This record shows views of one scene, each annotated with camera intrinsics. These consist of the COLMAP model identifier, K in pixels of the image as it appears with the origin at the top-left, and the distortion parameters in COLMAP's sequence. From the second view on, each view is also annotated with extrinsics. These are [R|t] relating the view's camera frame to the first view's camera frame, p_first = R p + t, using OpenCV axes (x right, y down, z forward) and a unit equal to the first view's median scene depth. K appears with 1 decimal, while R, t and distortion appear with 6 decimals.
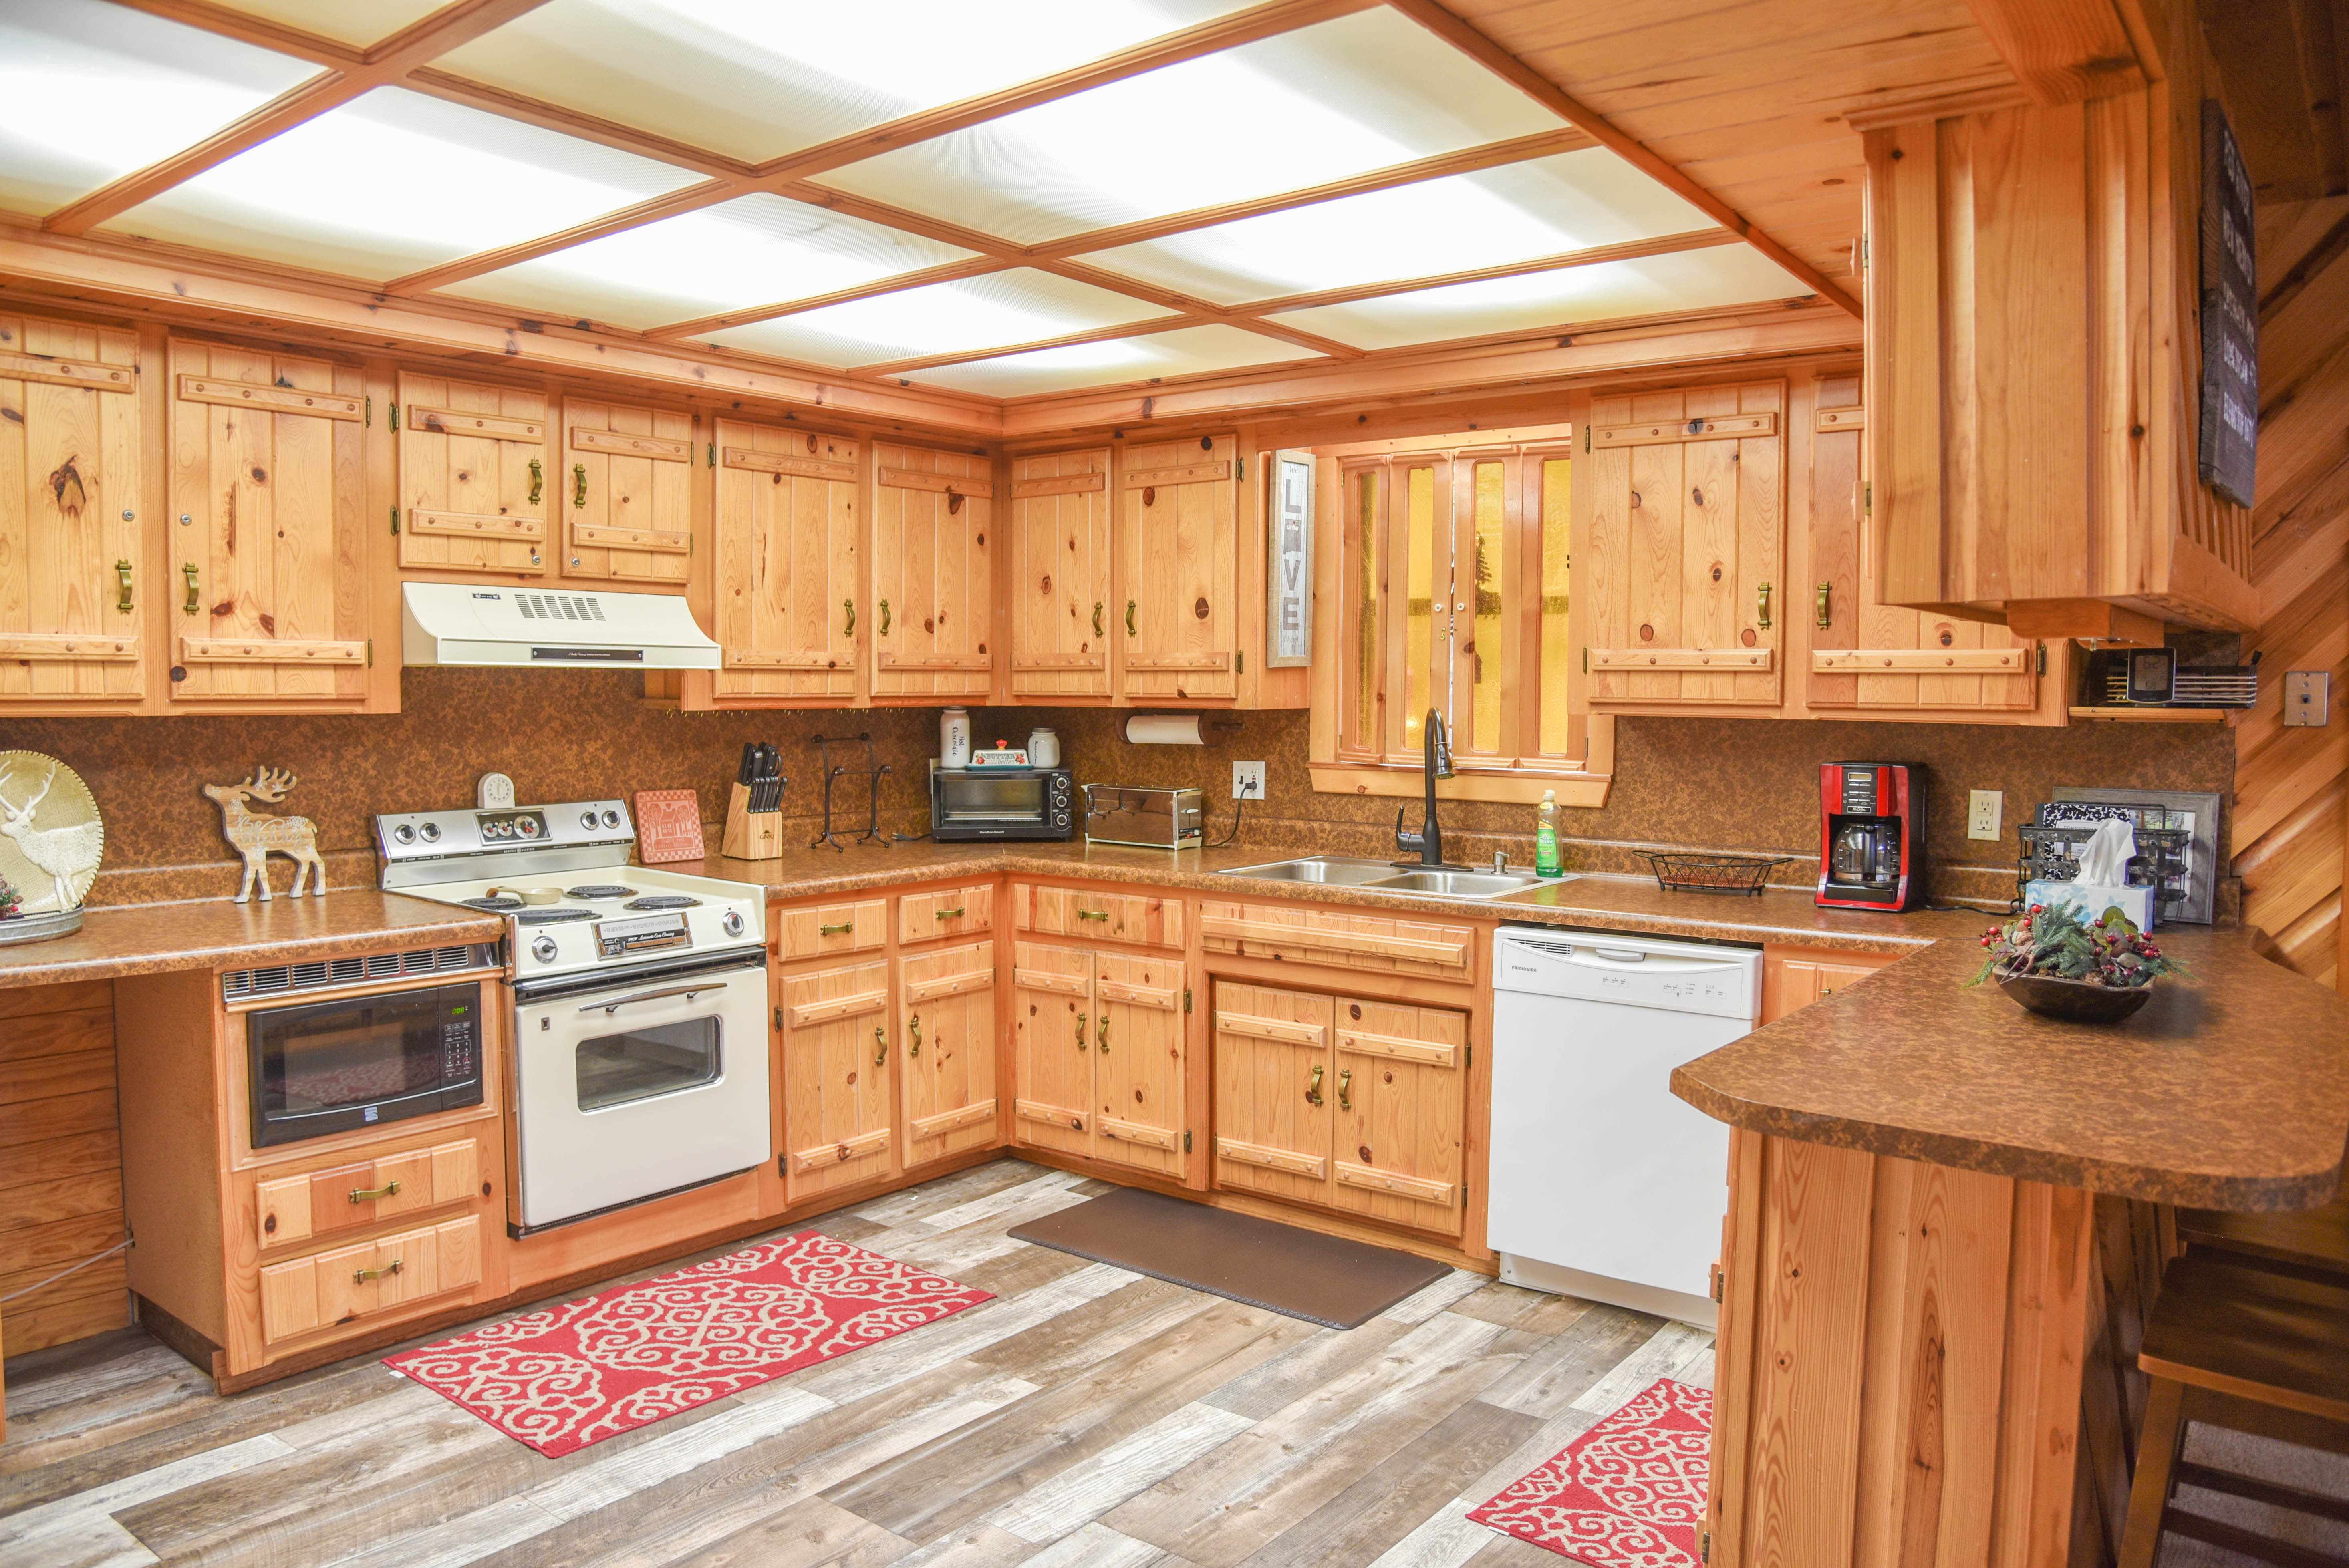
lens RADIAL K [[1636.0, 0, 1174.5], [0, 1636.0, 784.0], [0, 0, 1]] dist [-0.126623, 0.071109]
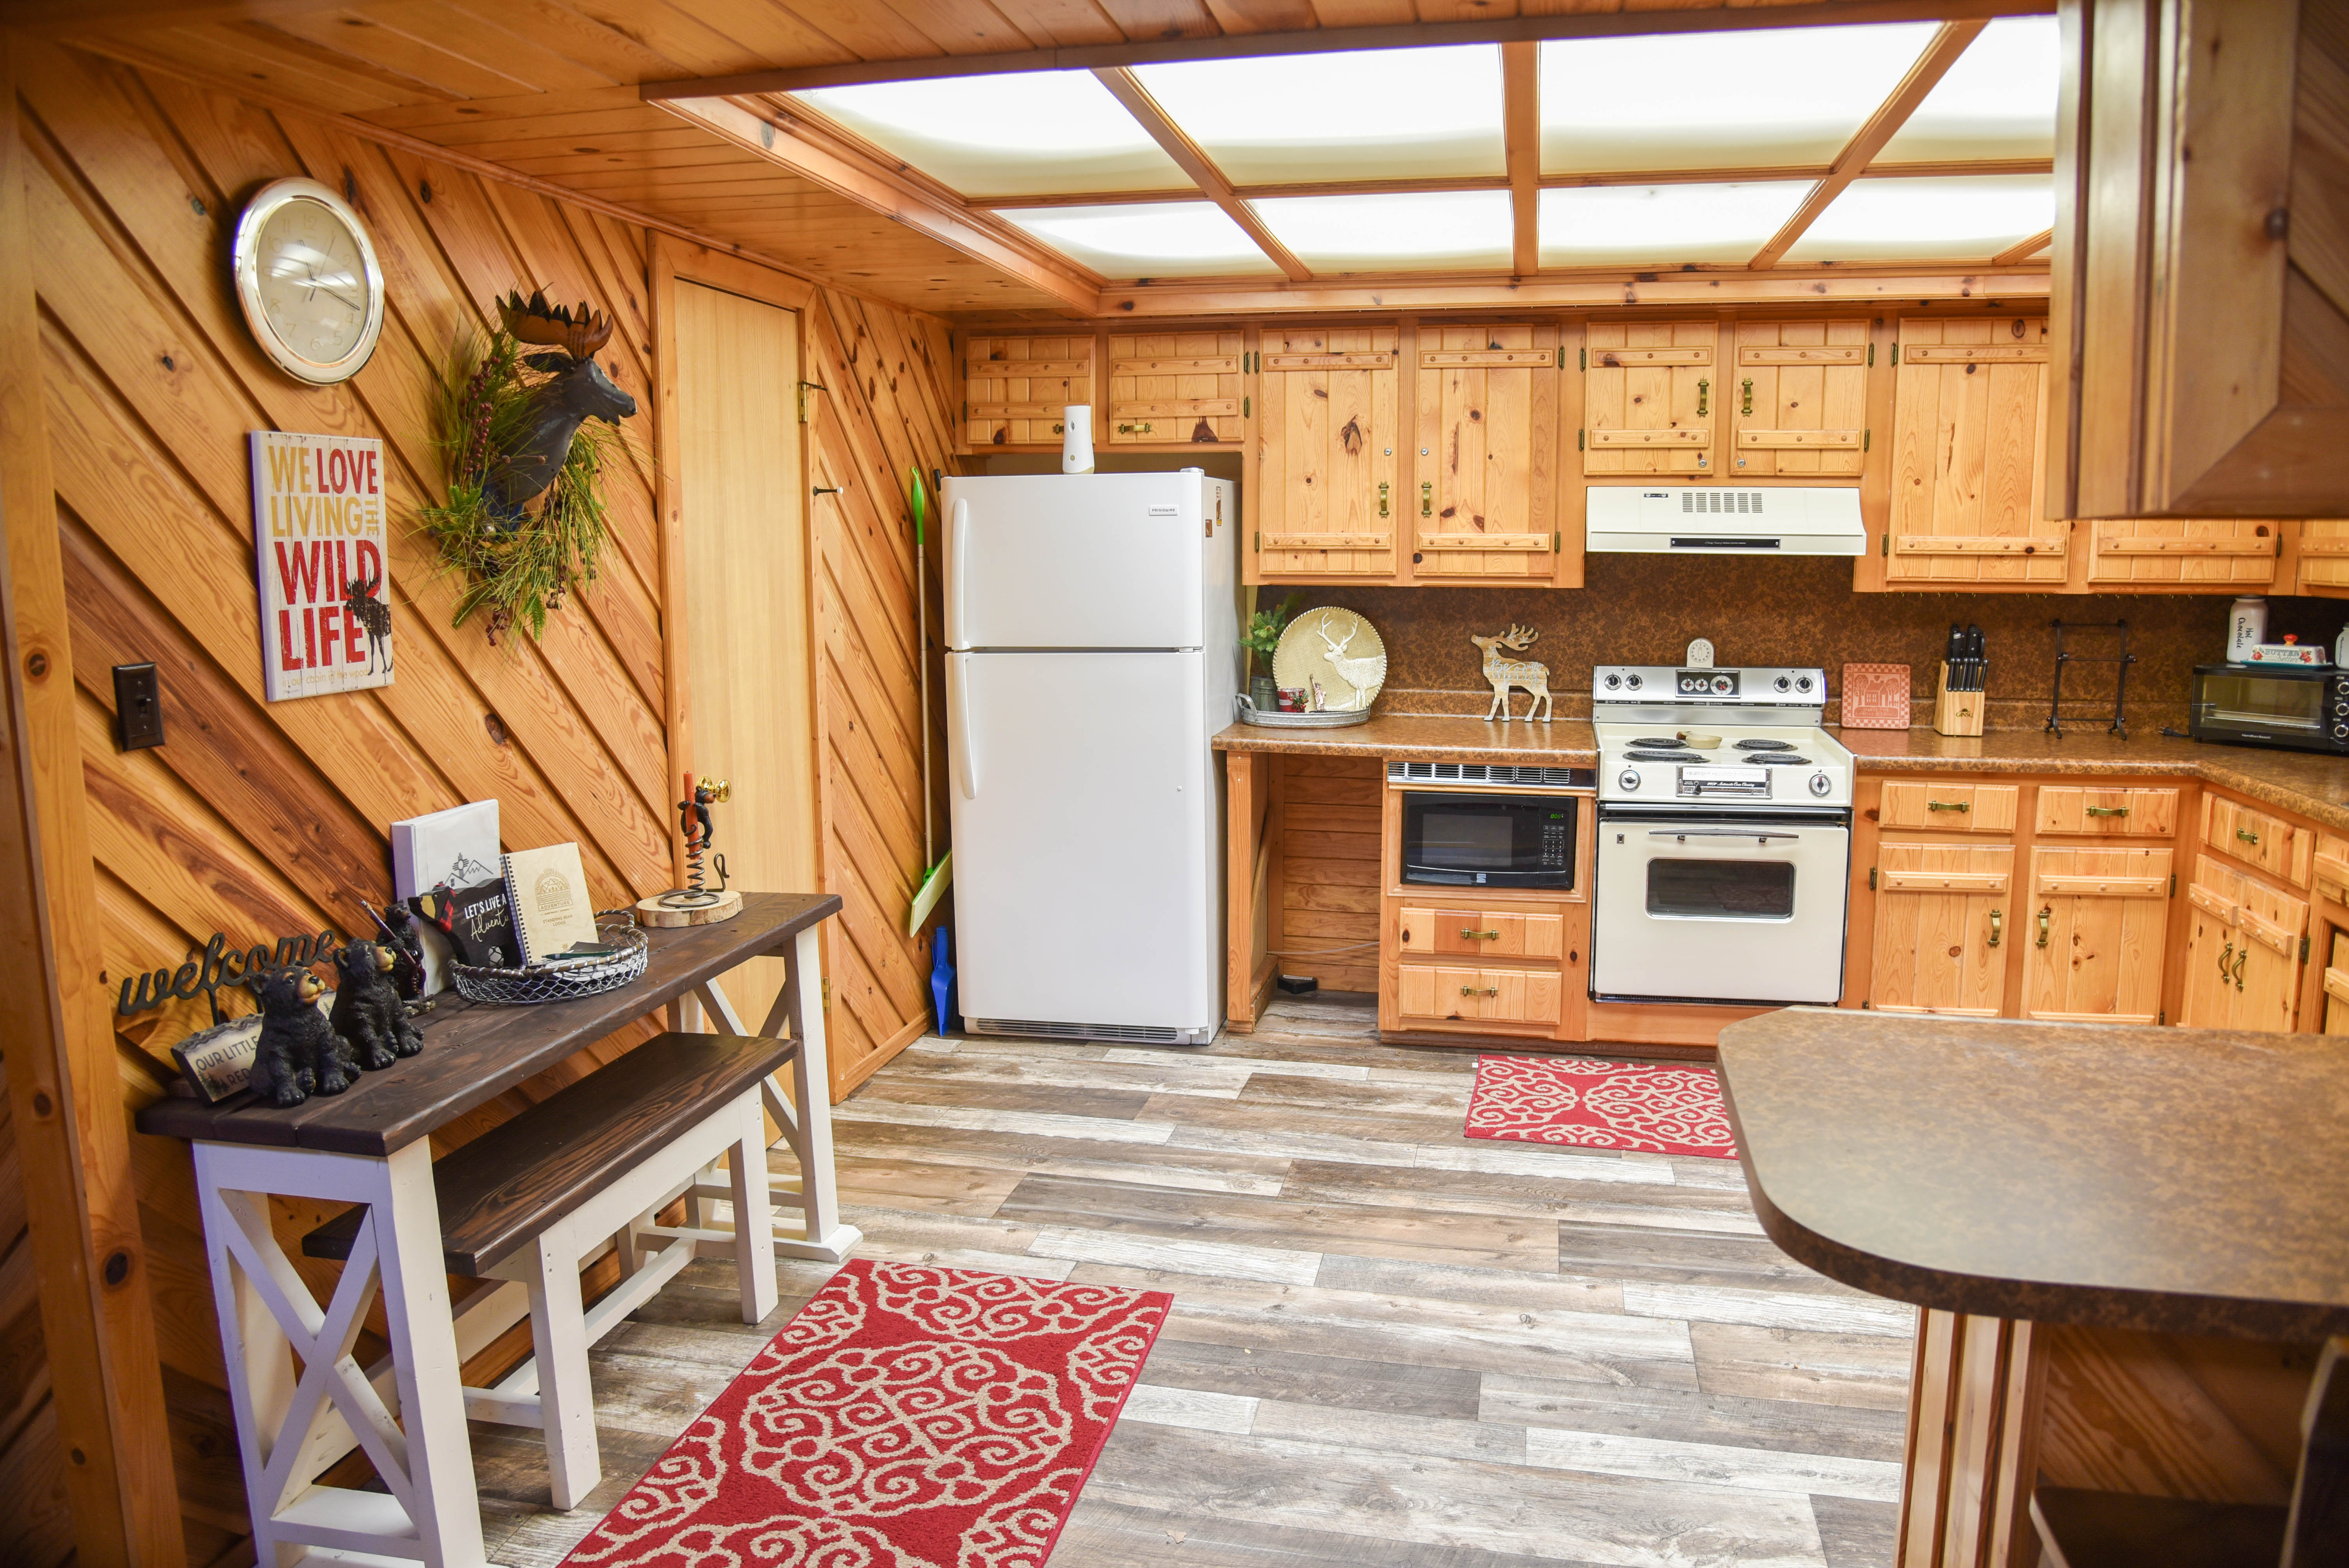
lens RADIAL K [[1599.7, 0, 1173.6], [0, 1599.7, 780.8], [0, 0, 1]] dist [-0.122068, 0.069136]
pose [[0.424784, 0.130046, -0.895906, 0.526287], [-0.045579, 0.991446, 0.122303, -0.030086], [0.904147, -0.011118, 0.427077, 0.135262]]
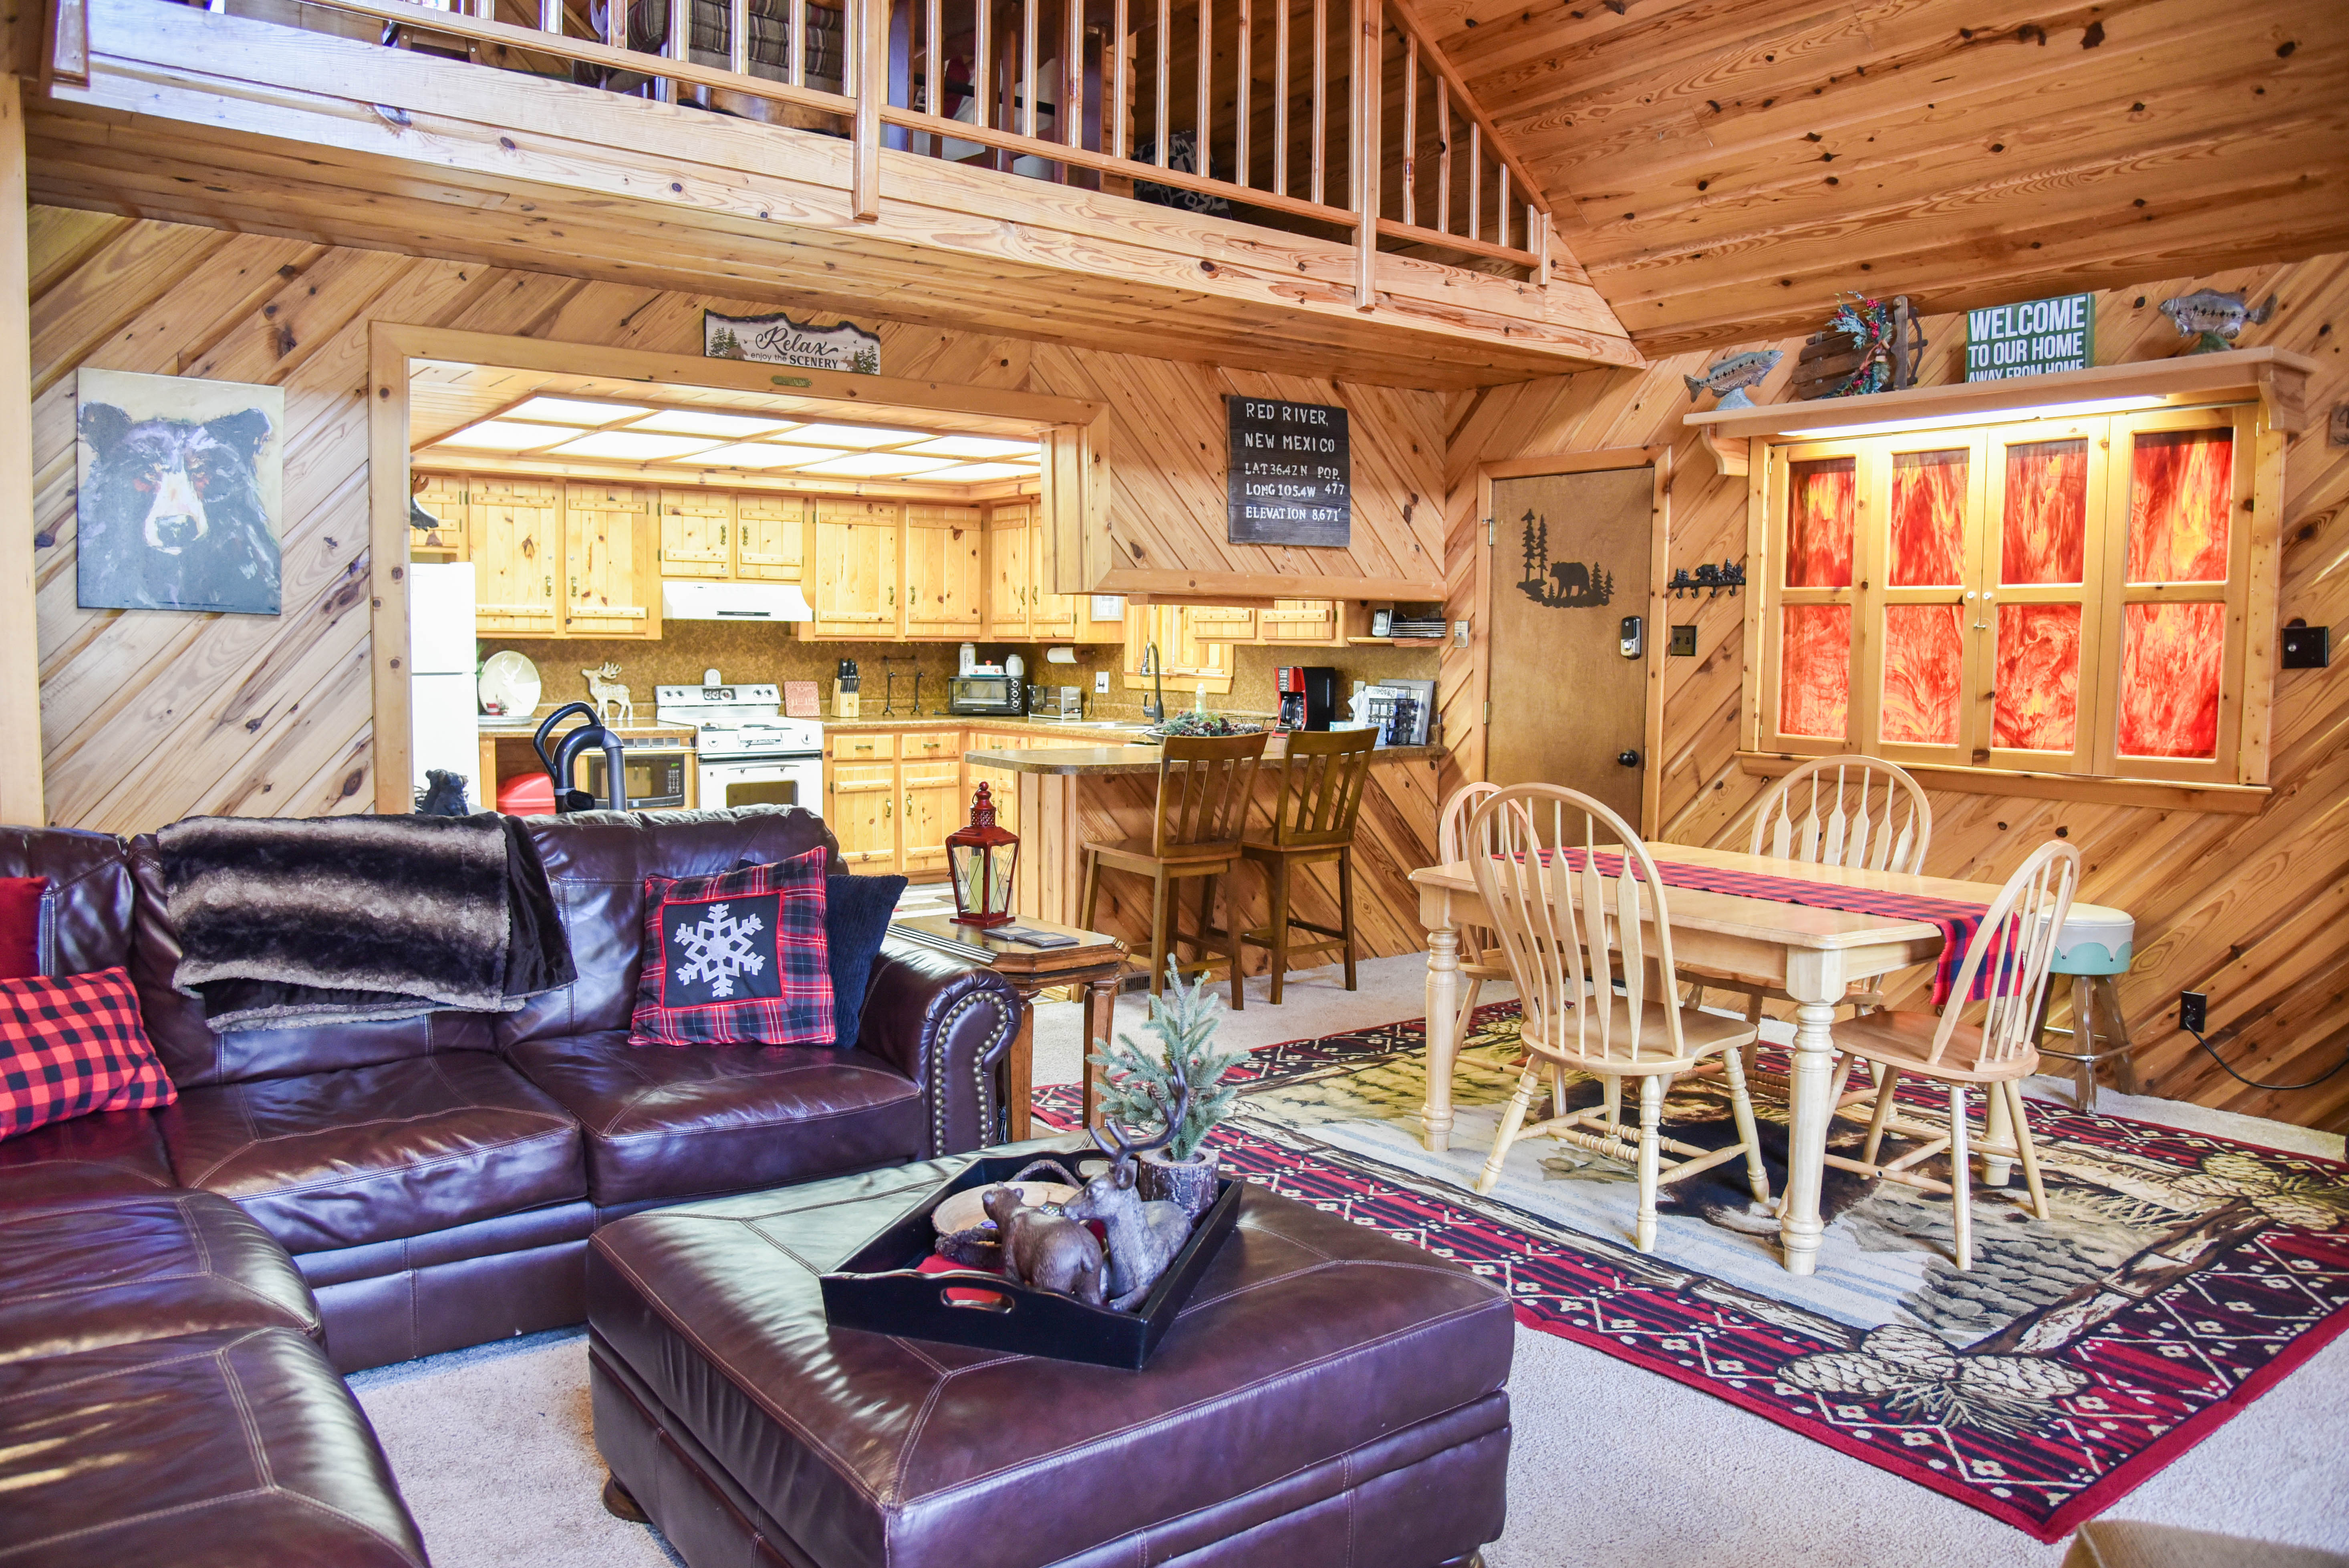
lens RADIAL K [[1636.0, 0, 1174.5], [0, 1636.0, 784.0], [0, 0, 1]] dist [-0.126623, 0.071109]
pose [[0.965203, 0.029395, -0.259844, 0.787532], [-0.023397, 0.999384, 0.026143, 0.080707], [0.260452, -0.019154, 0.965297, -0.990465]]
